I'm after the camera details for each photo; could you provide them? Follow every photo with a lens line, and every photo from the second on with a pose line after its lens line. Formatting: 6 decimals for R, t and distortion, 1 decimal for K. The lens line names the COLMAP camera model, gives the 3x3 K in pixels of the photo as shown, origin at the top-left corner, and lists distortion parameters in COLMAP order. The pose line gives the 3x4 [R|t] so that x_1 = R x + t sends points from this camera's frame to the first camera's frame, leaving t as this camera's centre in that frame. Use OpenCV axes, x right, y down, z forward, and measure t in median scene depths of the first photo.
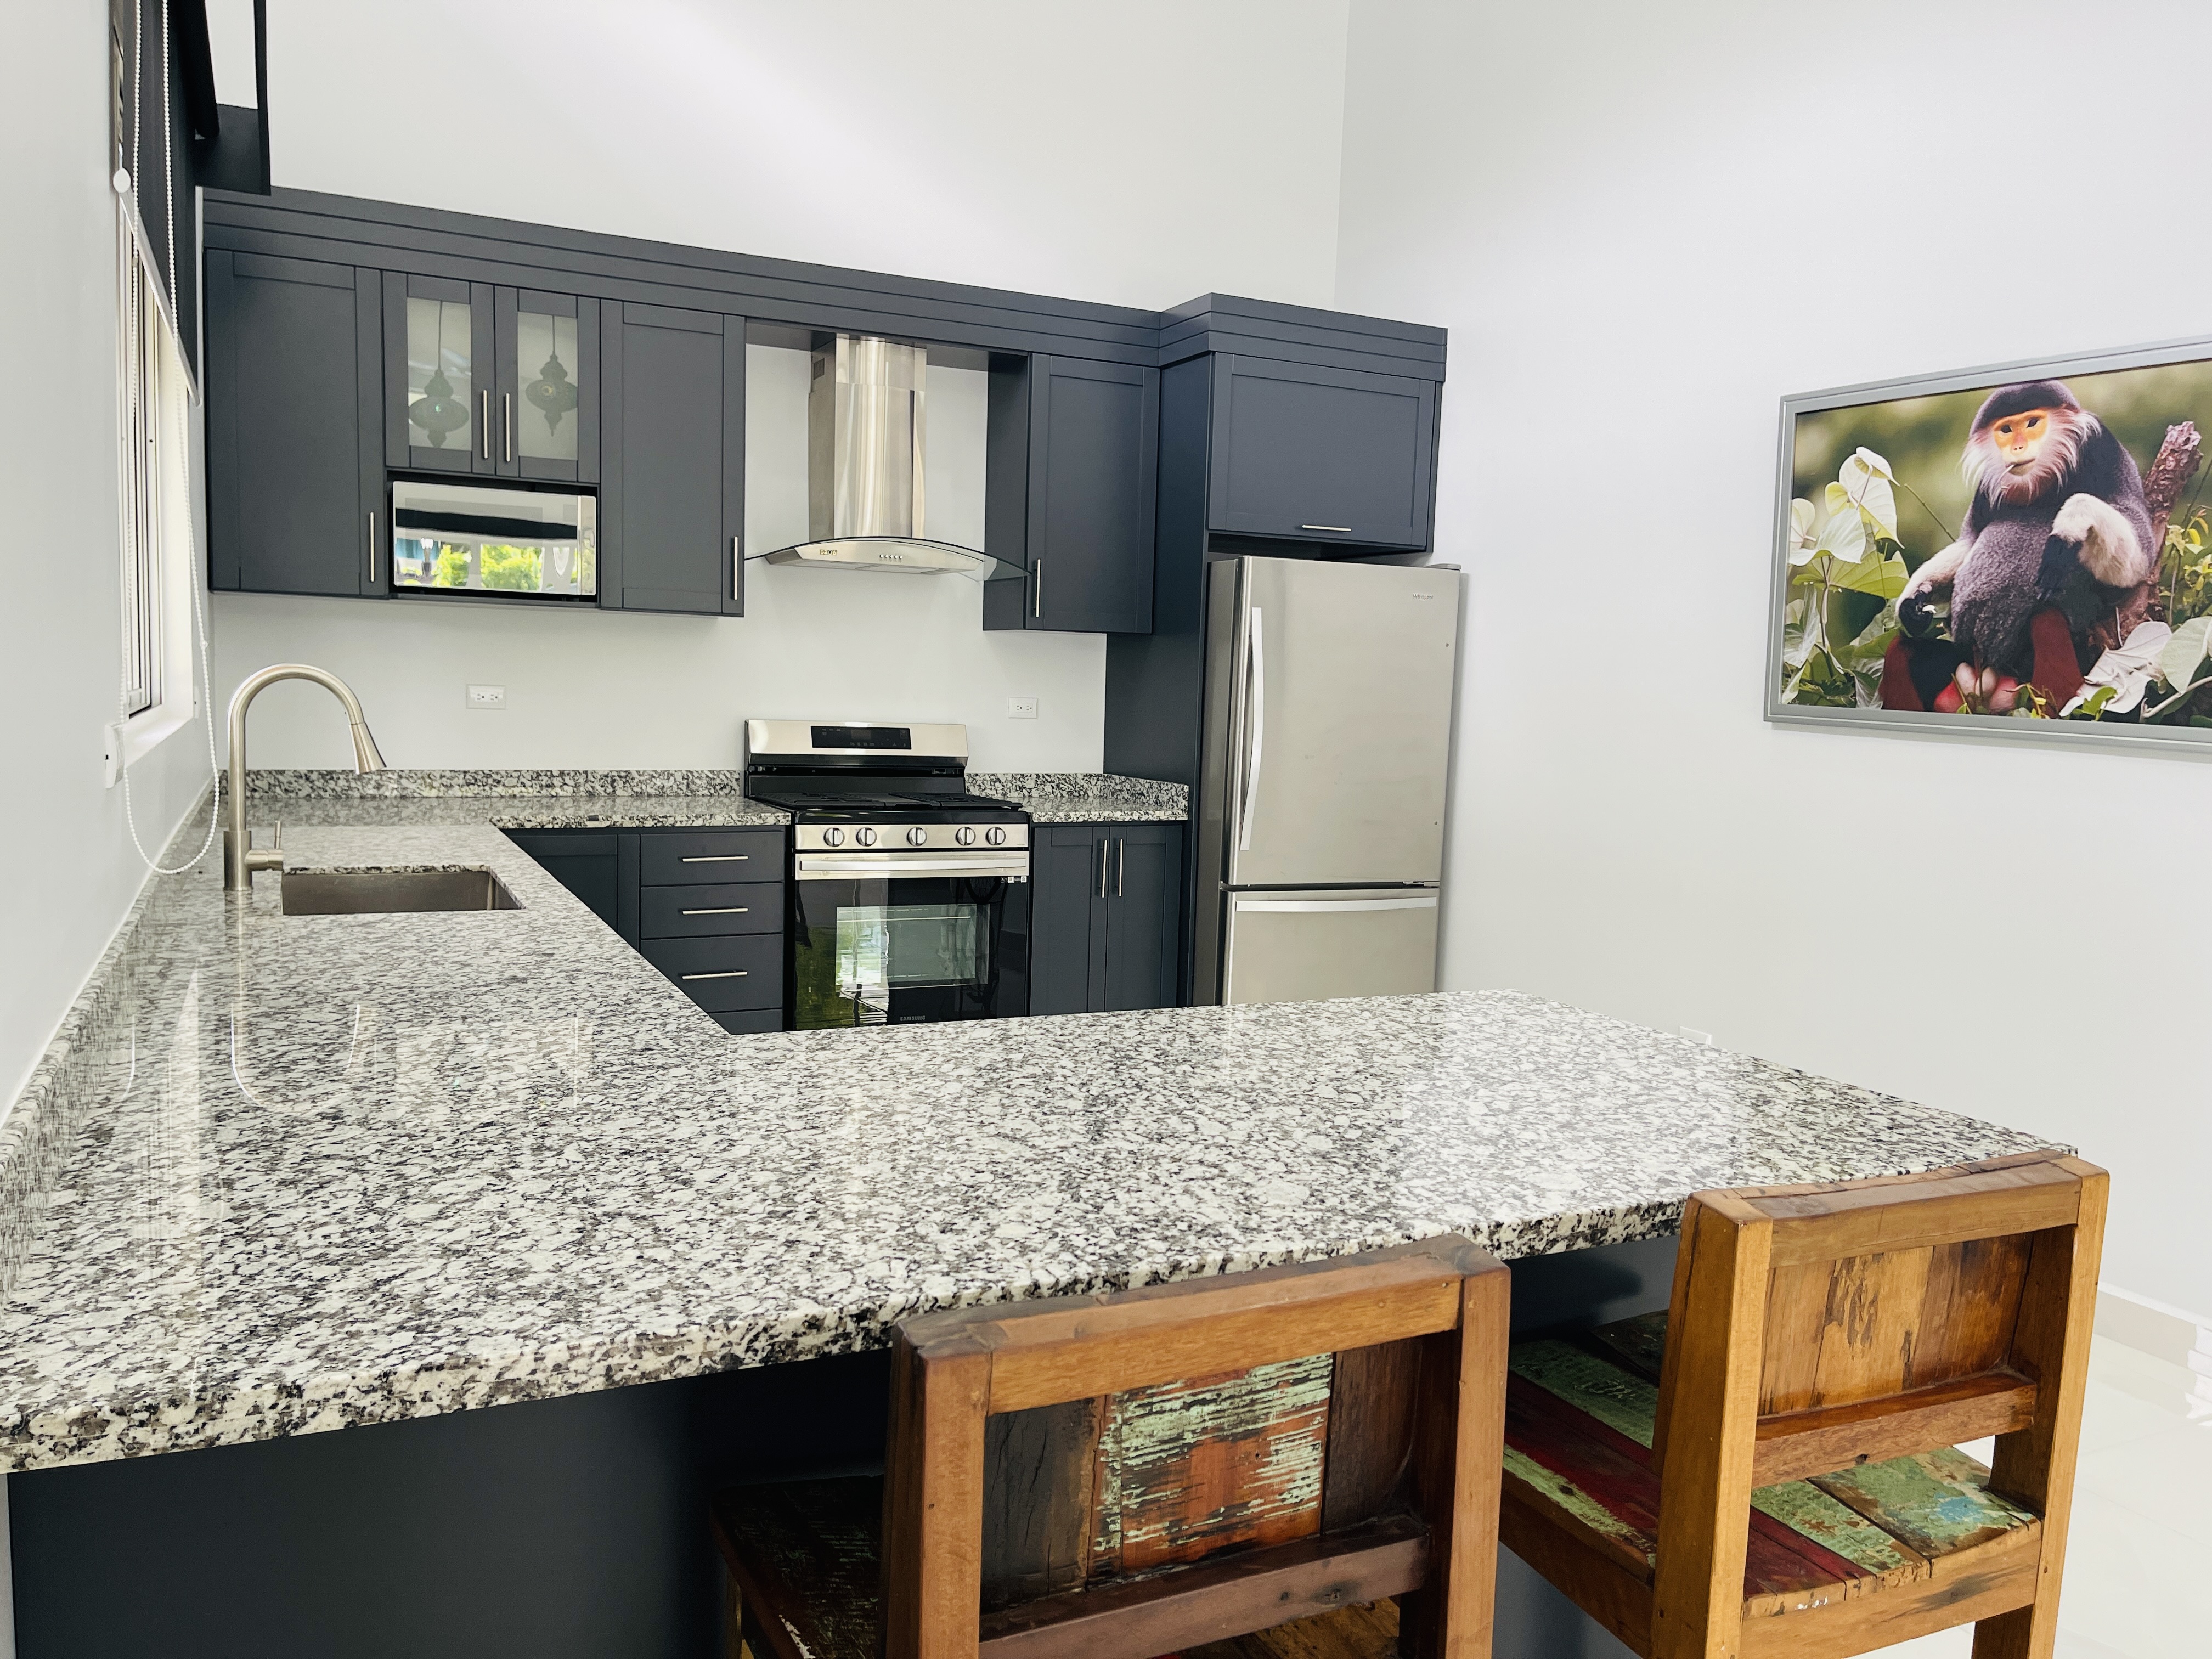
lens RADIAL K [[1679.0, 0, 1106.0], [0, 1679.0, 829.5], [0, 0, 1]] dist [0.056468, -0.000722]
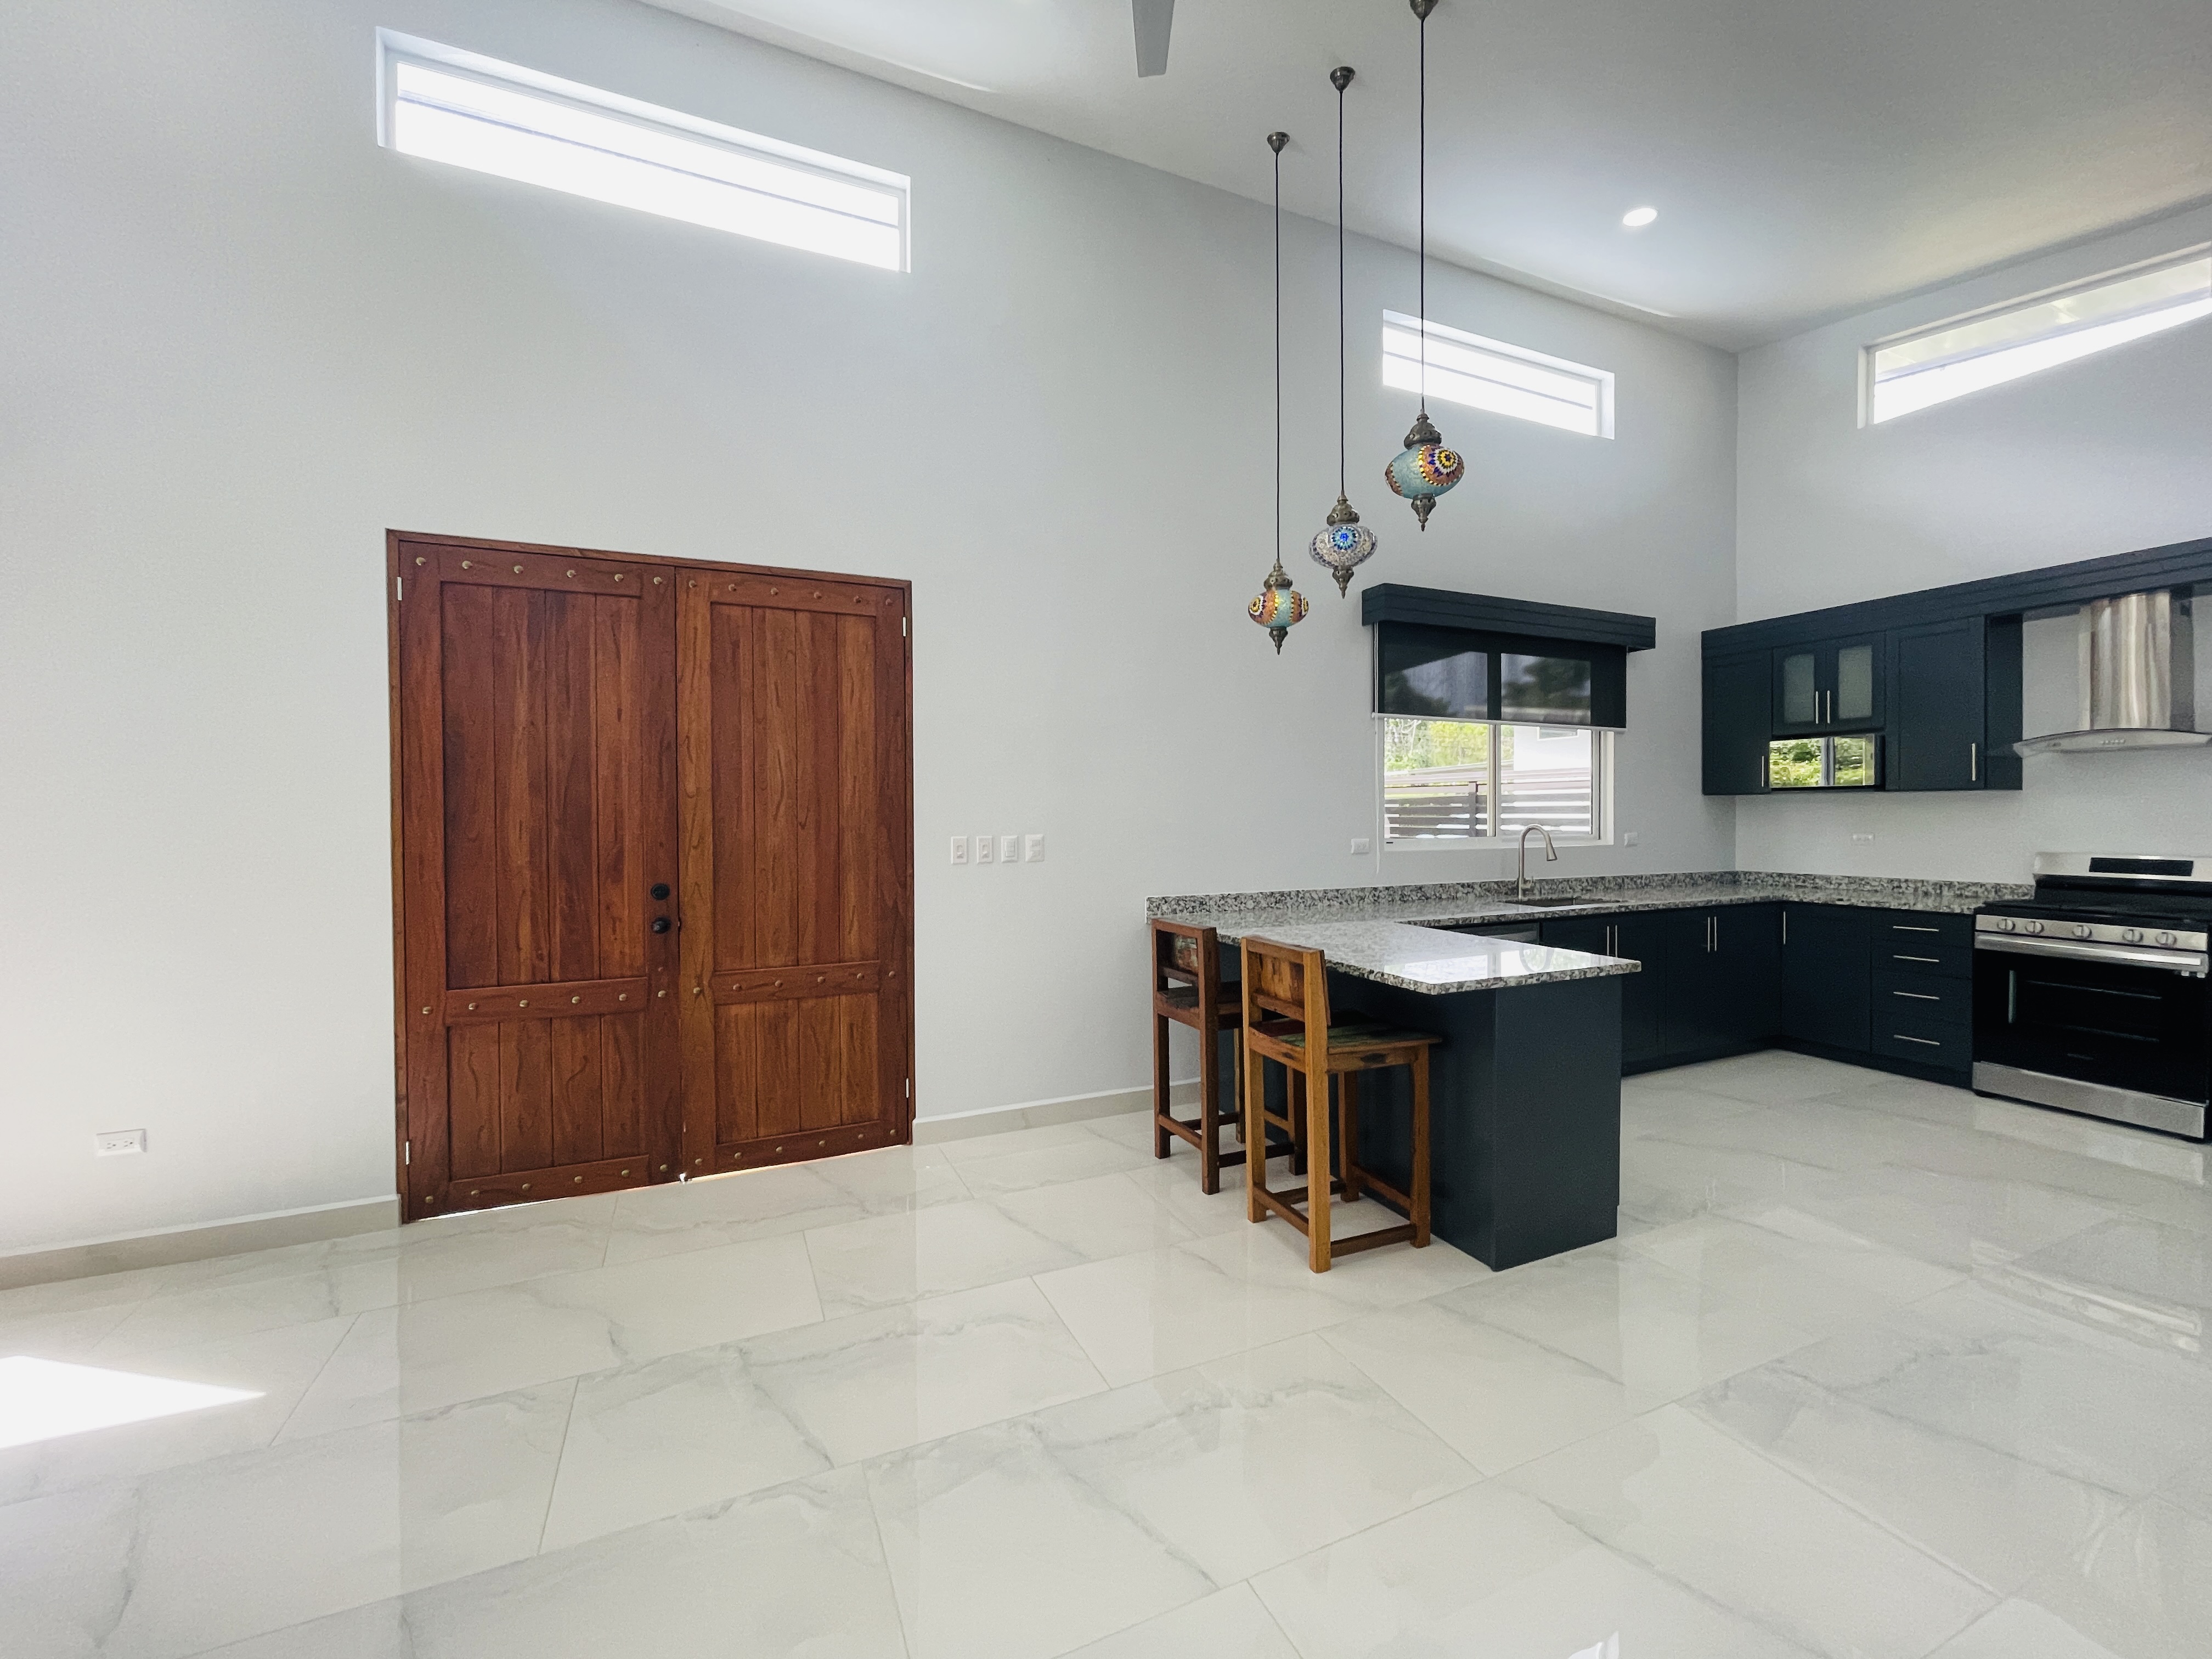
lens RADIAL K [[896.3, 0, 1106.0], [0, 896.3, 829.5], [0, 0, 1]] dist [0.001058, 0.000686]
pose [[-0.050293, -0.019169, -0.998551, 0.695950], [-0.088466, 0.995971, -0.014663, 0.002555], [0.994809, 0.087600, -0.051786, 0.181282]]
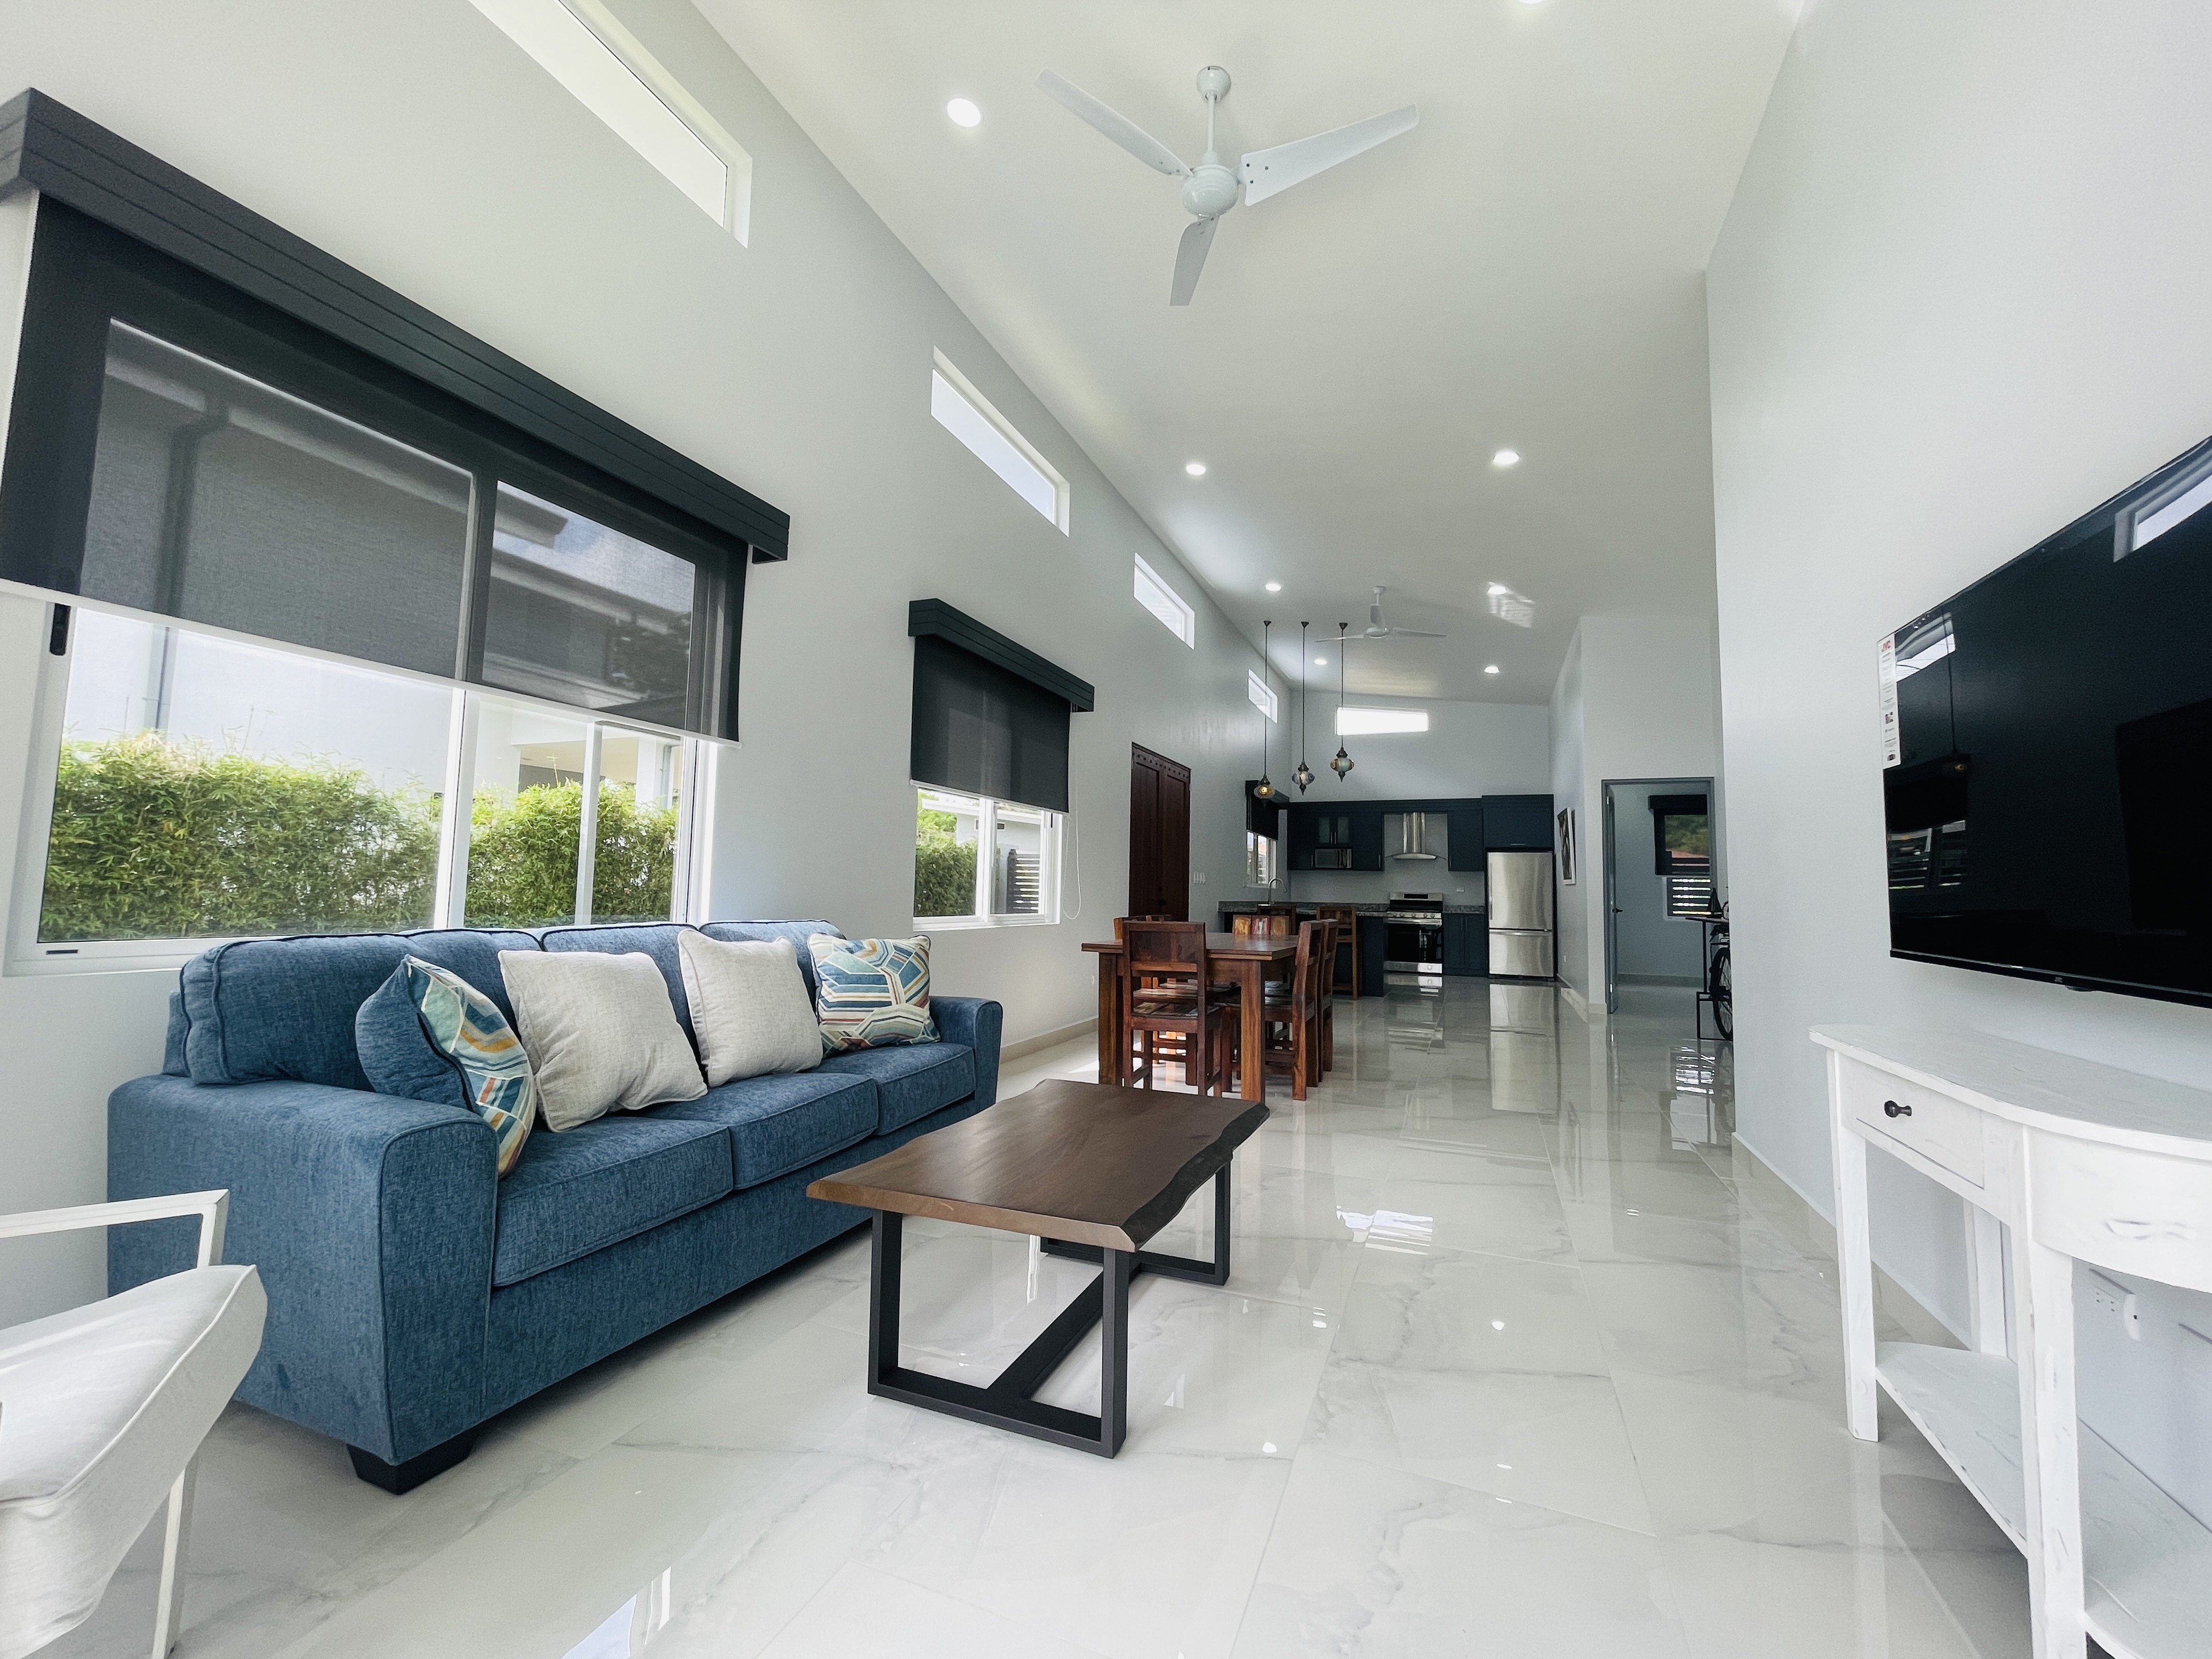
lens RADIAL K [[896.3, 0, 1106.0], [0, 896.3, 829.5], [0, 0, 1]] dist [0.001058, 0.000686]
pose [[0.657632, -0.079534, -0.749129, 1.214290], [-0.066350, 0.984432, -0.162762, 0.232761], [0.750412, 0.156742, 0.642117, -1.304044]]
